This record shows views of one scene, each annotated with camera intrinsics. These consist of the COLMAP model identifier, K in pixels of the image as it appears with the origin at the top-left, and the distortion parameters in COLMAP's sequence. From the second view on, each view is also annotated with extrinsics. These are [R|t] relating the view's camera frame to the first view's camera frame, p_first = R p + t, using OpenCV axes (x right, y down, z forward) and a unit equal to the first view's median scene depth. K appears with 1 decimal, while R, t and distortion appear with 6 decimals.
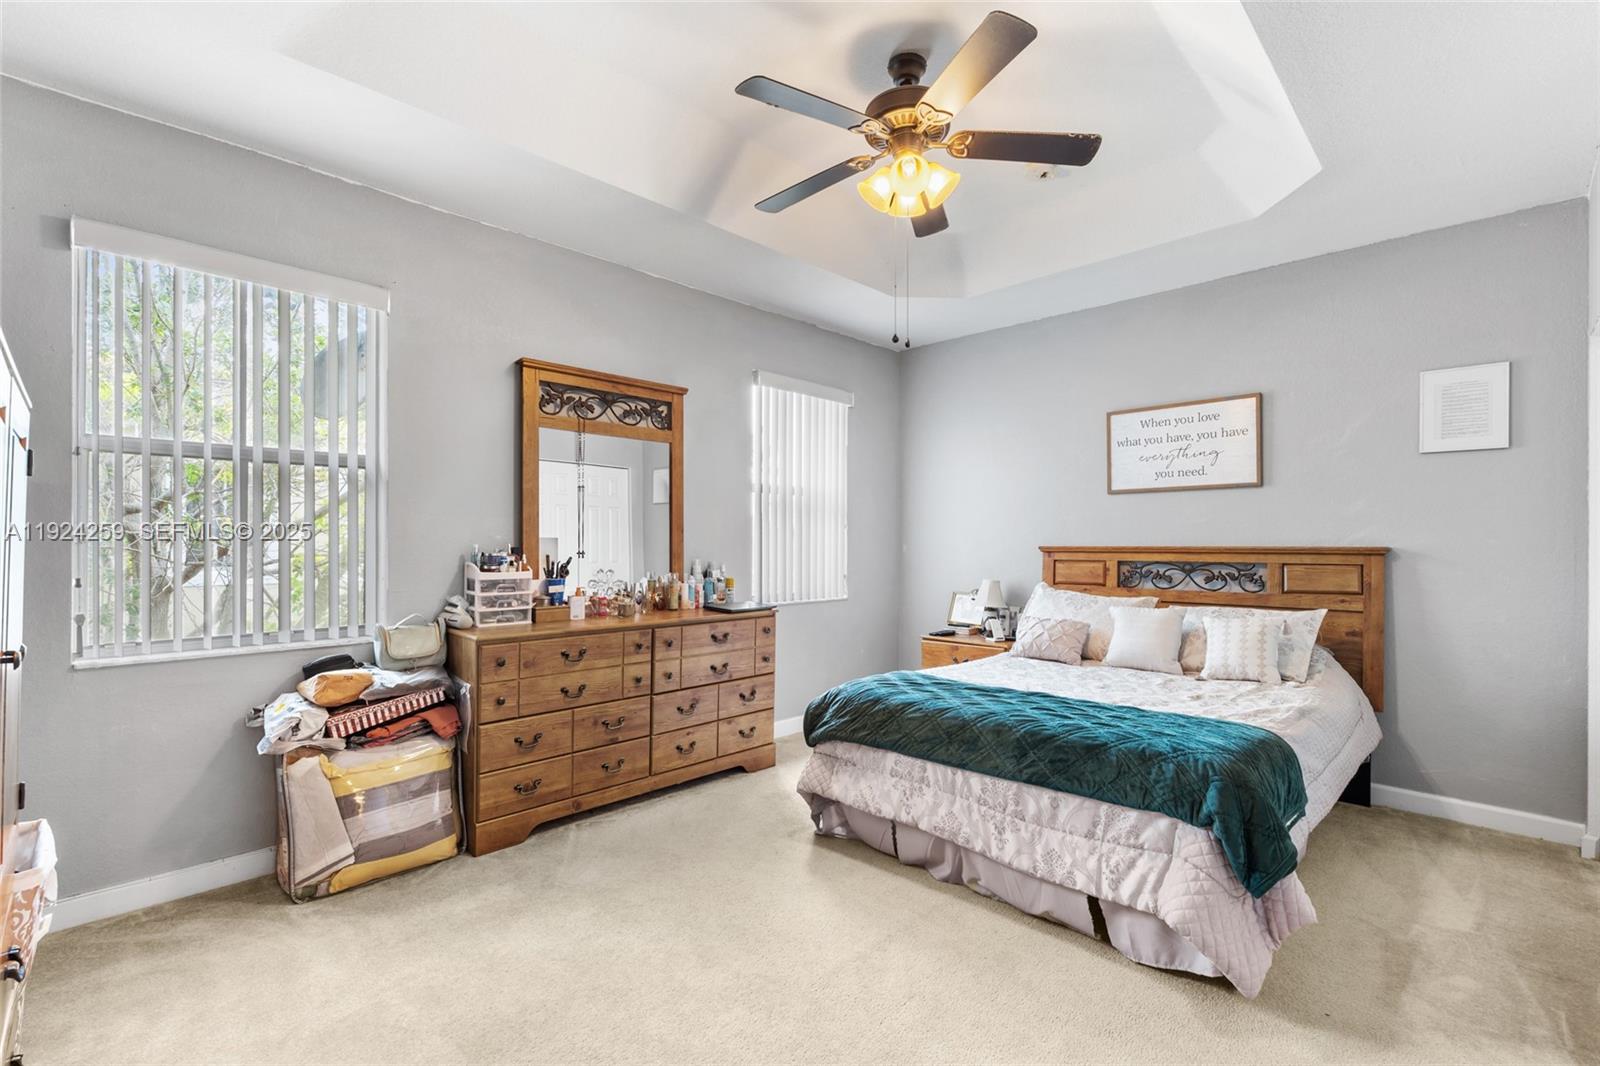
lens RADIAL K [[710.1, 0, 800.1], [0, 710.1, 532.3], [0, 0, 1]] dist [-0.001536, 0.000256]
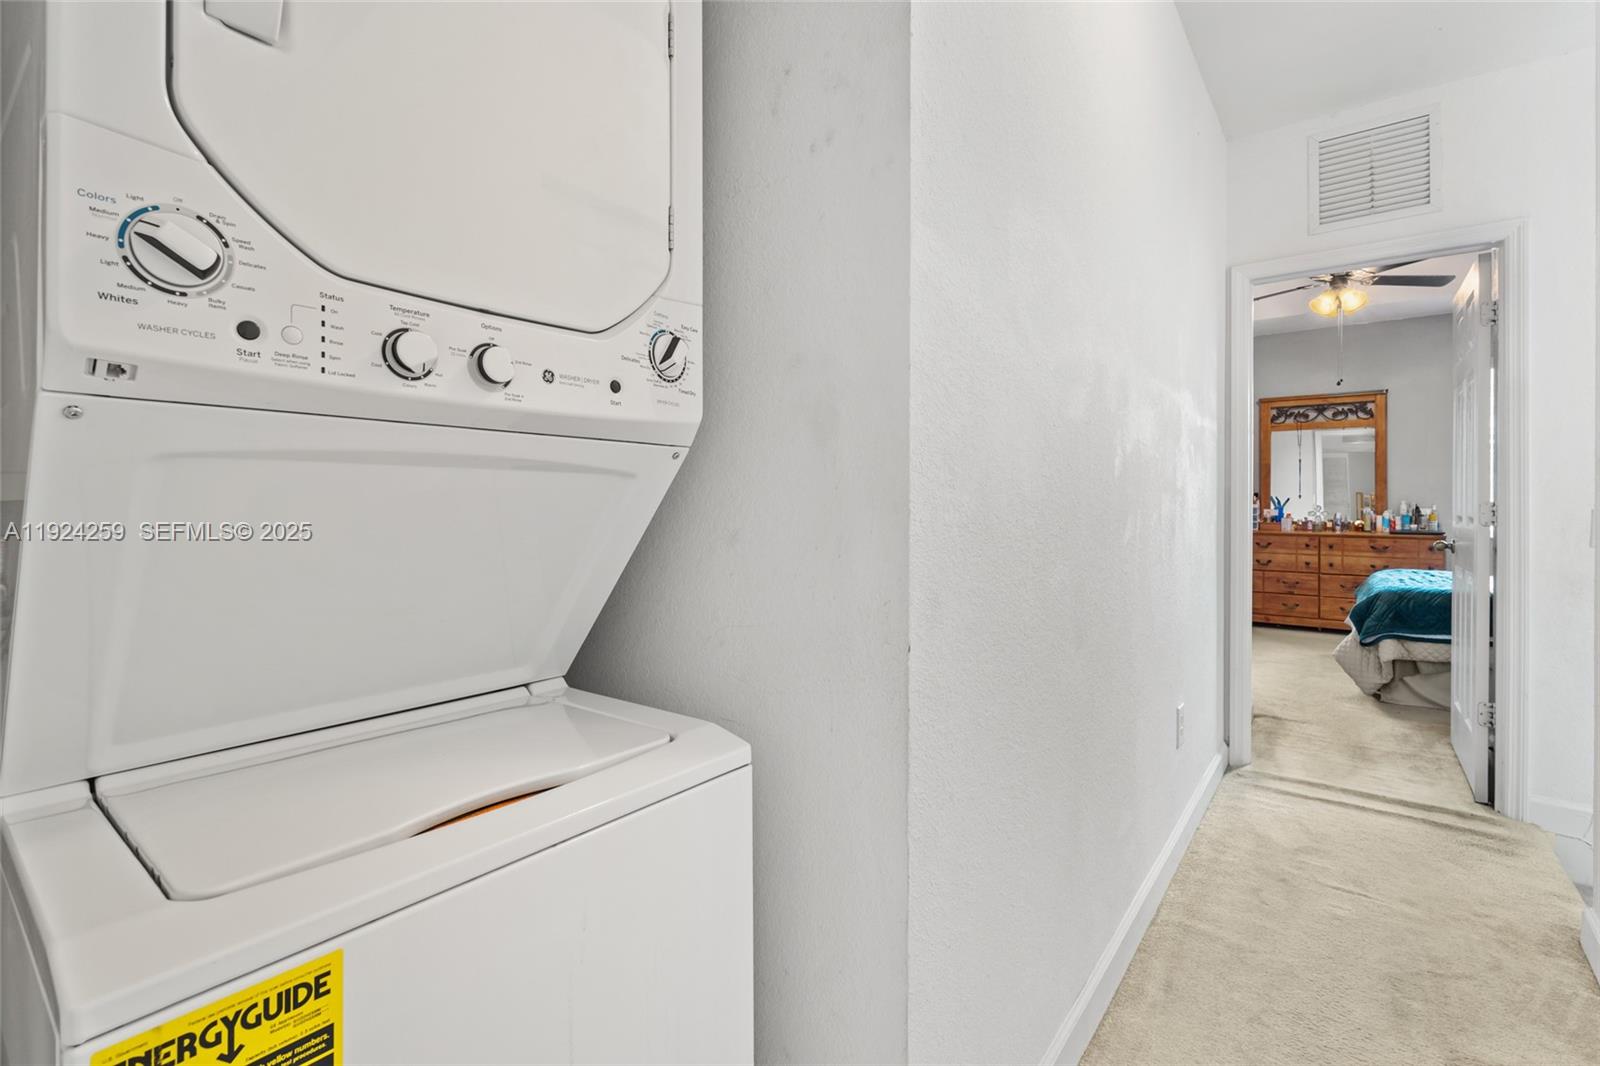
lens RADIAL K [[710.1, 0, 800.6], [0, 710.1, 516.8], [0, 0, 1]] dist [-0.001536, 0.000256]
pose [[0.124706, 0.012040, -0.992121, 1.408468], [0.005553, 0.999902, 0.012833, 0.053458], [0.992178, -0.007110, 0.124627, -0.529297]]
